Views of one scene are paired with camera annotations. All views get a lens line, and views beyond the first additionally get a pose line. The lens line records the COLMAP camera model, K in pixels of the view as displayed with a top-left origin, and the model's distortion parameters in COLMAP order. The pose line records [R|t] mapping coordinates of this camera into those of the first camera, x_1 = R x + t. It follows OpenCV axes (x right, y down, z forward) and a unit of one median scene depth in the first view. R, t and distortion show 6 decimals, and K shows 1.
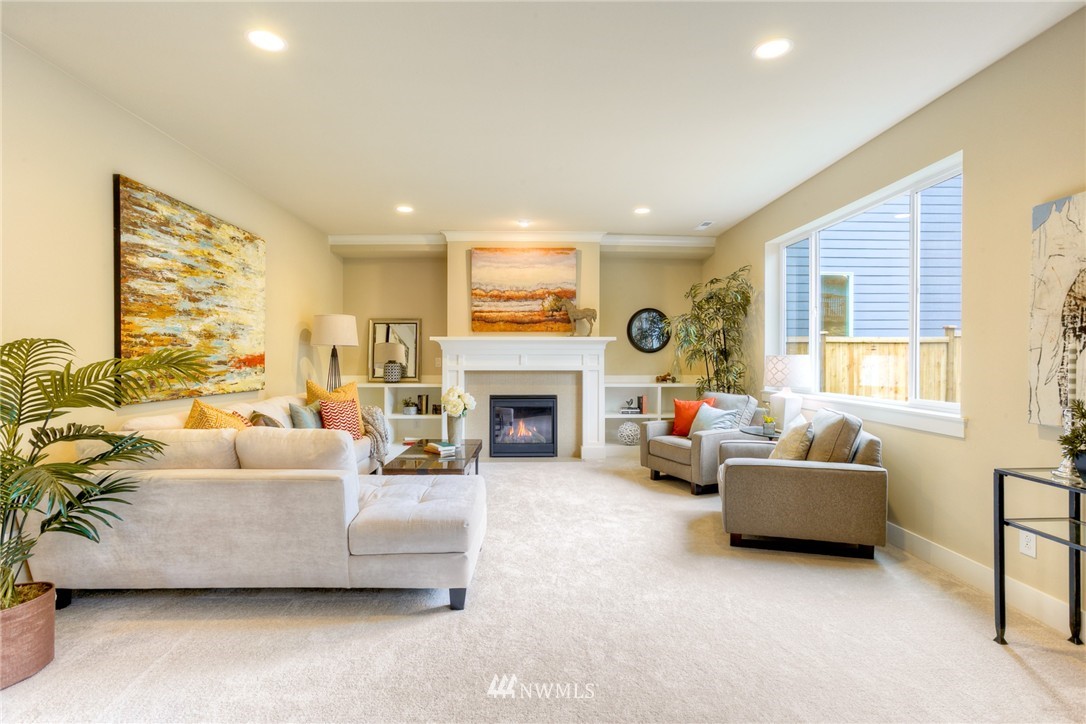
lens RADIAL K [[521.4, 0, 543.0], [0, 521.4, 362.0], [0, 0, 1]] dist [-0.000801, 0.000140]
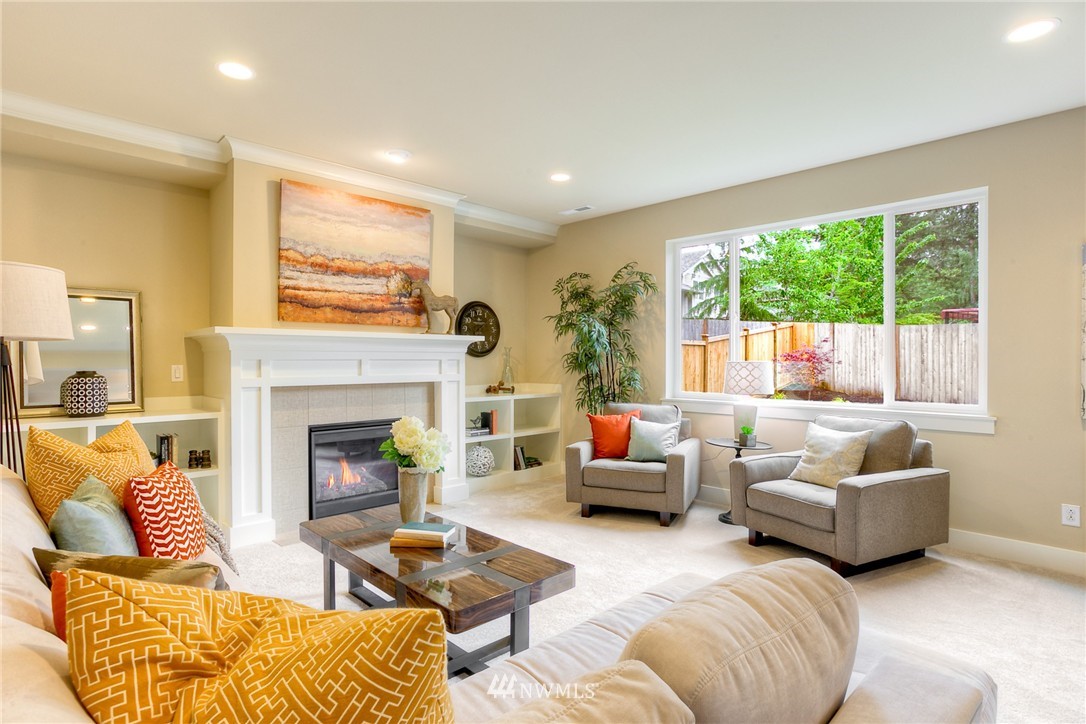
lens RADIAL K [[568.3, 0, 543.0], [0, 568.3, 362.0], [0, 0, 1]] dist [0.000256, -0.000015]
pose [[0.743314, -0.002867, 0.668937, -0.343684], [0.006473, 0.999975, -0.002907, -0.007688], [-0.668912, 0.006491, 0.743314, 0.321656]]
